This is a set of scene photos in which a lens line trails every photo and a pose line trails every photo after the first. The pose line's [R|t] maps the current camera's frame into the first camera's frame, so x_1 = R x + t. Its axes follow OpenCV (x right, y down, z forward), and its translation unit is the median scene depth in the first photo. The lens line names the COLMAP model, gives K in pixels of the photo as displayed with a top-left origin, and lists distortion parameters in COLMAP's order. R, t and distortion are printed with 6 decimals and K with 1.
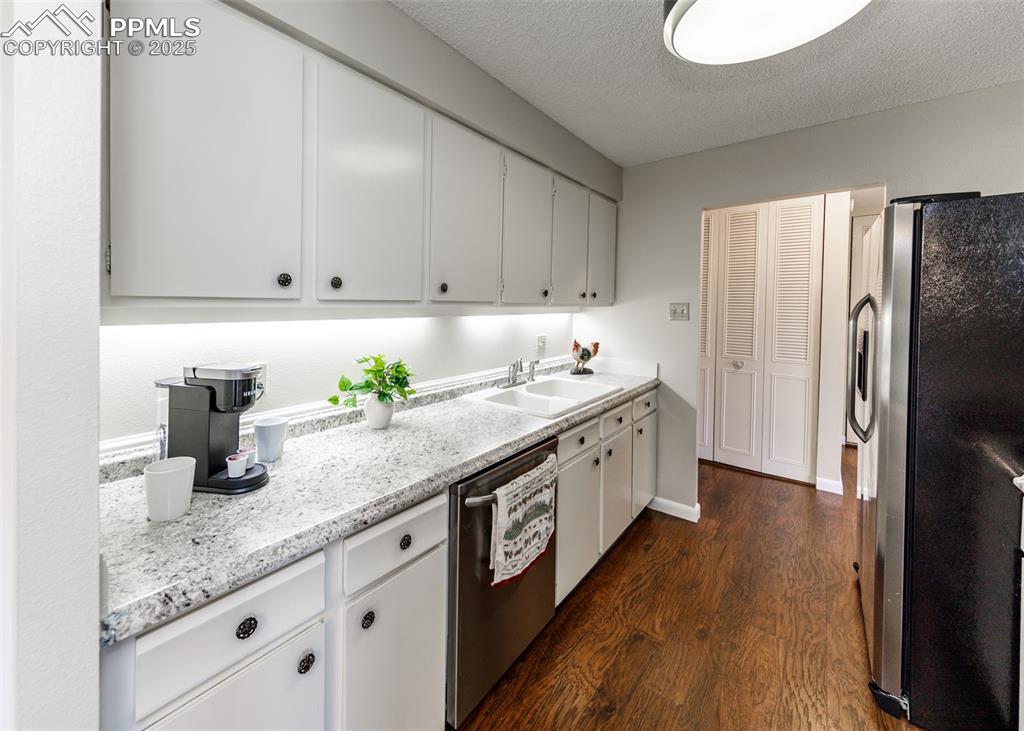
lens RADIAL K [[392.0, 0, 463.8], [0, 392.0, 309.4], [0, 0, 1]] dist [0.007663, -0.000138]
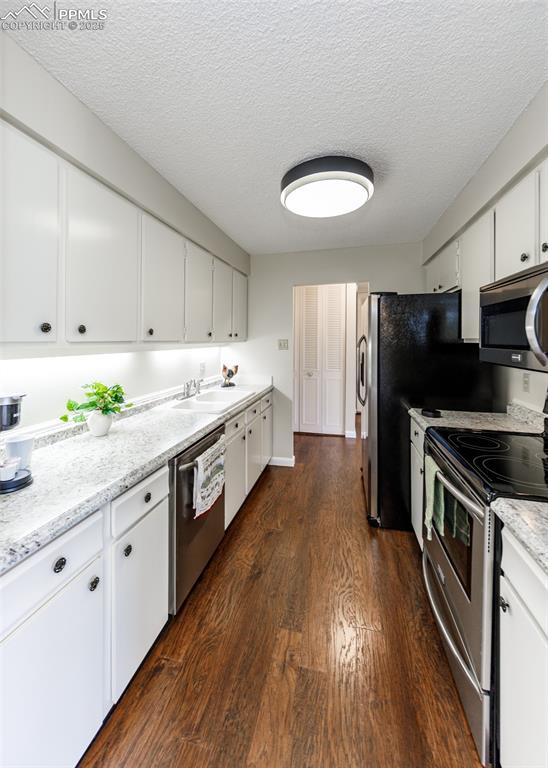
lens RADIAL K [[294.0, 0, 265.3], [0, 294.0, 342.0], [0, 0, 1]] dist [0.007663, -0.000138]
pose [[0.889506, -0.014523, 0.456693, -0.142847], [0.017669, 0.999840, -0.002619, -0.005875], [-0.456583, 0.010398, 0.889620, -0.139505]]
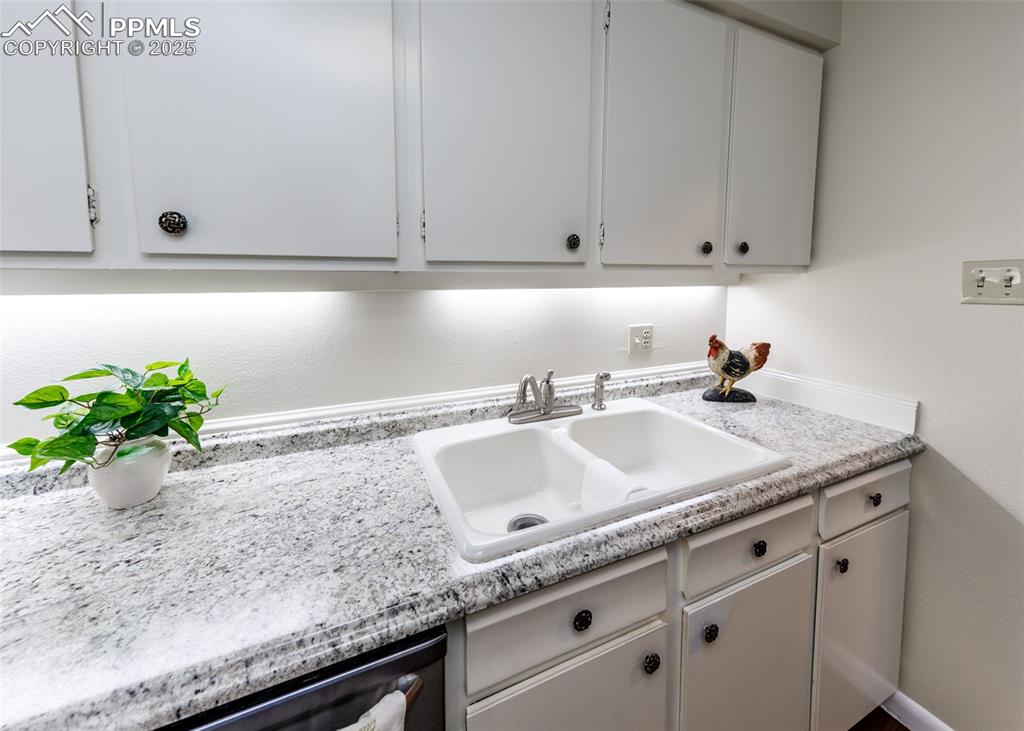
lens RADIAL K [[392.0, 0, 508.5], [0, 392.0, 295.8], [0, 0, 1]] dist [0.007663, -0.000138]
pose [[0.913325, 0.019379, -0.406770, 0.375994], [-0.003004, 0.999161, 0.040856, 0.003954], [0.407220, -0.036093, 0.912617, 0.618495]]
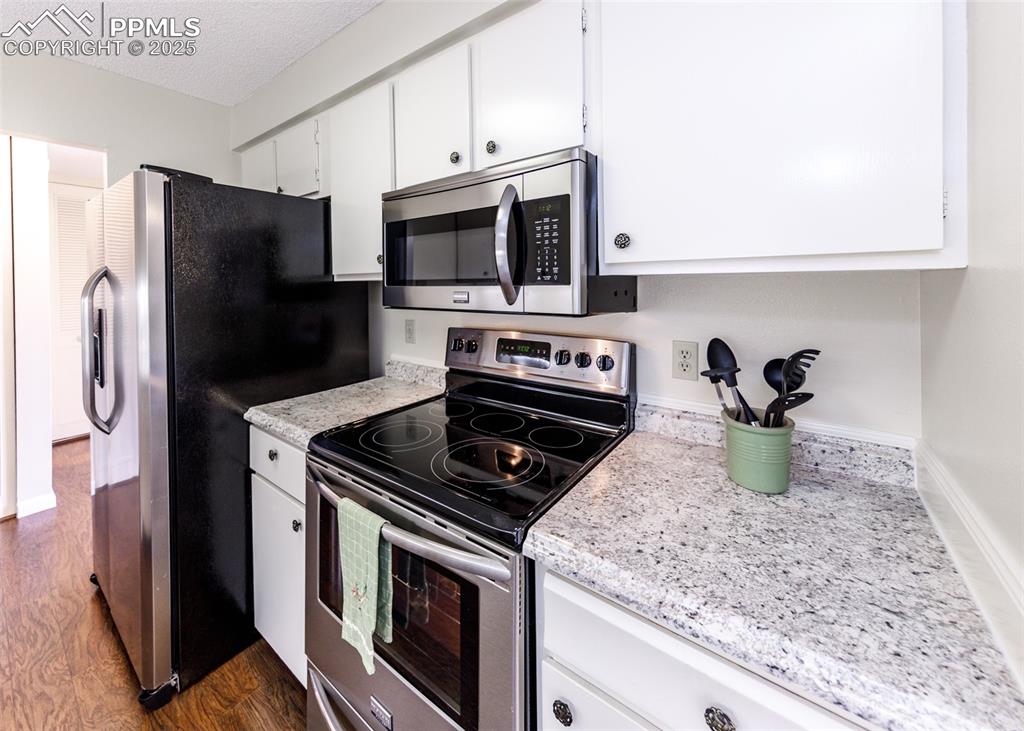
lens RADIAL K [[392.0, 0, 506.9], [0, 392.0, 286.7], [0, 0, 1]] dist [0.007663, -0.000138]
pose [[-0.099604, -0.020683, 0.994812, 0.049272], [0.026019, 0.999388, 0.023383, 0.009277], [-0.994687, 0.028213, -0.099005, 0.190798]]
